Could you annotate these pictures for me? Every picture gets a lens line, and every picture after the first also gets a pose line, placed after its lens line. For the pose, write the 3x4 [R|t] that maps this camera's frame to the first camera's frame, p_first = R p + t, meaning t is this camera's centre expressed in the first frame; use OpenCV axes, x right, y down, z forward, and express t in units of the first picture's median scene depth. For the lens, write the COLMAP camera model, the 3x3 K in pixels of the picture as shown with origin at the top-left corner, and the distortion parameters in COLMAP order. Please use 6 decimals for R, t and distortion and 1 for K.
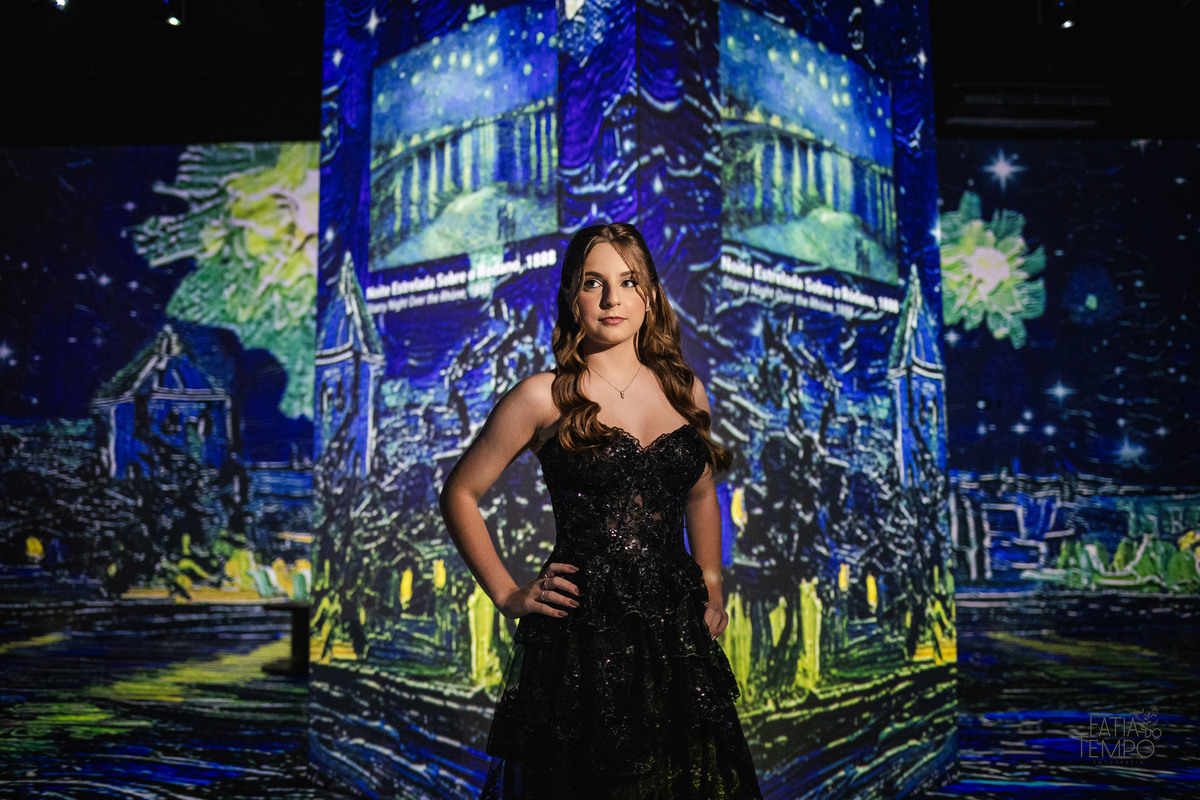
lens RADIAL K [[1205.1, 0, 600.0], [0, 1205.1, 400.0], [0, 0, 1]] dist [-0.071881, 0.057912]
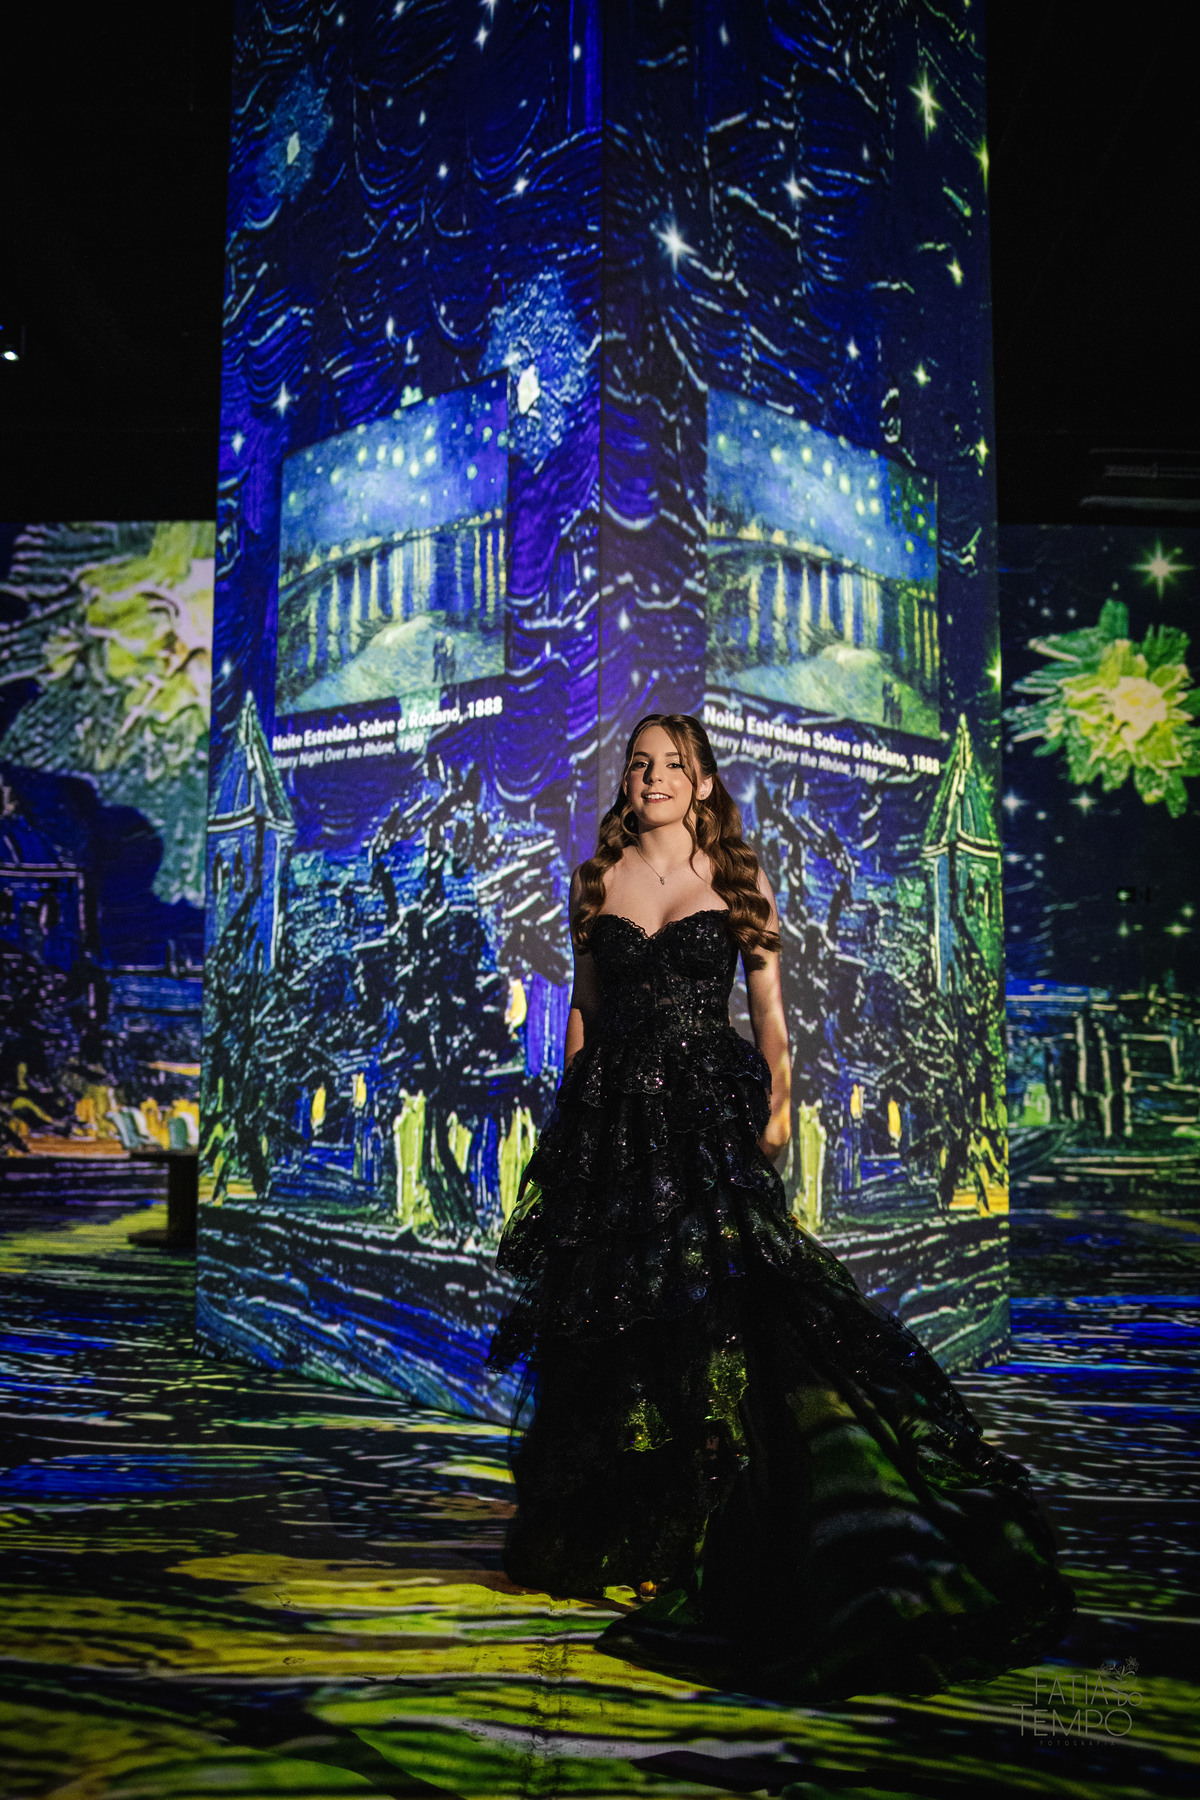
lens RADIAL K [[1807.7, 0, 615.5], [0, 1807.7, 926.5], [0, 0, 1]] dist [-0.071881, 0.057912]
pose [[0.999933, 0.010989, -0.003567, 0.041203], [-0.010907, 0.999691, 0.022318, 0.003764], [0.003811, -0.022278, 0.999745, -0.209323]]
